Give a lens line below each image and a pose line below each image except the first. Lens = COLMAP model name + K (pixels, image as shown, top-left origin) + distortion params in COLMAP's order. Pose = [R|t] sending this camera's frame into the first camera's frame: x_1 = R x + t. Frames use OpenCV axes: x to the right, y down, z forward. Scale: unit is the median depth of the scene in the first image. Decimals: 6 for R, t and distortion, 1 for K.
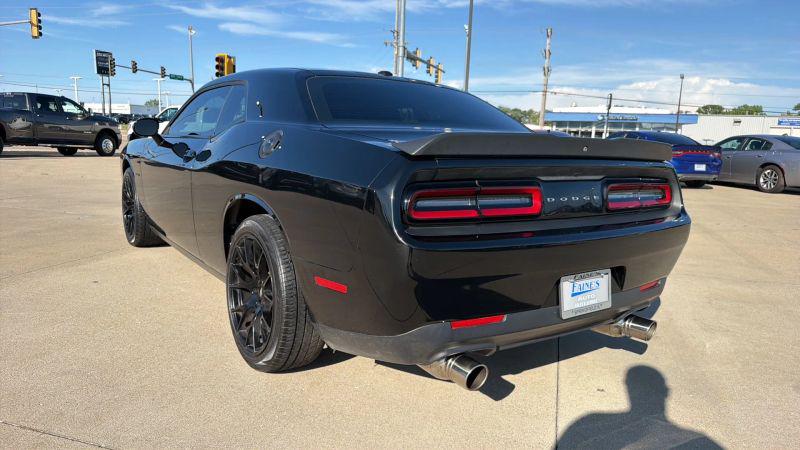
lens RADIAL K [[537.0, 0, 385.5], [0, 537.0, 235.8], [0, 0, 1]] dist [0.048516, -0.063437]
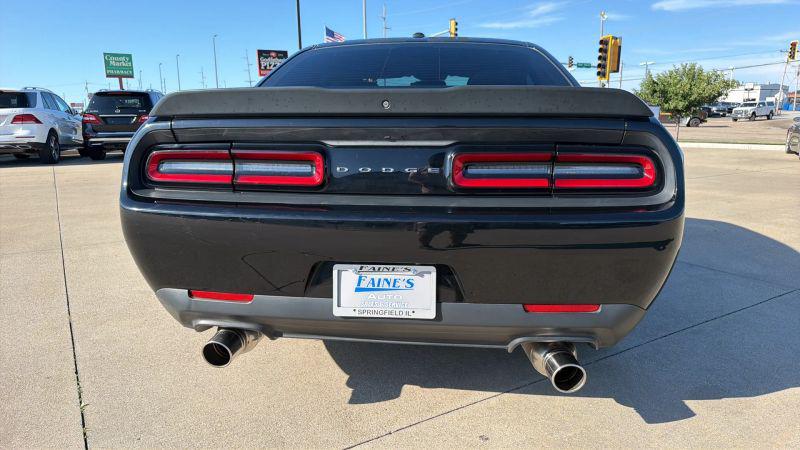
lens RADIAL K [[537.0, 0, 395.3], [0, 537.0, 233.0], [0, 0, 1]] dist [0.048516, -0.063437]
pose [[0.757618, 0.094962, -0.645753, 0.059686], [-0.084723, 0.995297, 0.046965, -0.001027], [0.647176, 0.019129, 0.762100, 0.028759]]
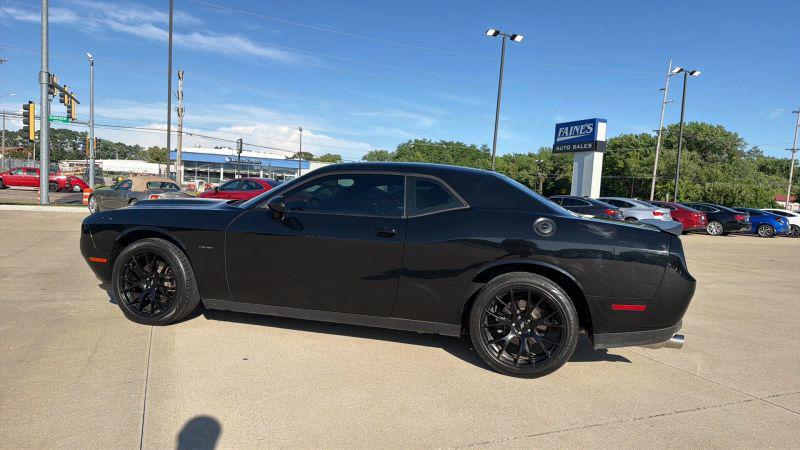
lens RADIAL K [[537.0, 0, 393.1], [0, 537.0, 239.9], [0, 0, 1]] dist [0.048516, -0.063437]
pose [[0.761363, -0.051135, 0.646306, -0.118246], [0.090645, 0.995489, -0.028020, -0.009819], [-0.641958, 0.079918, 0.762563, 0.006444]]
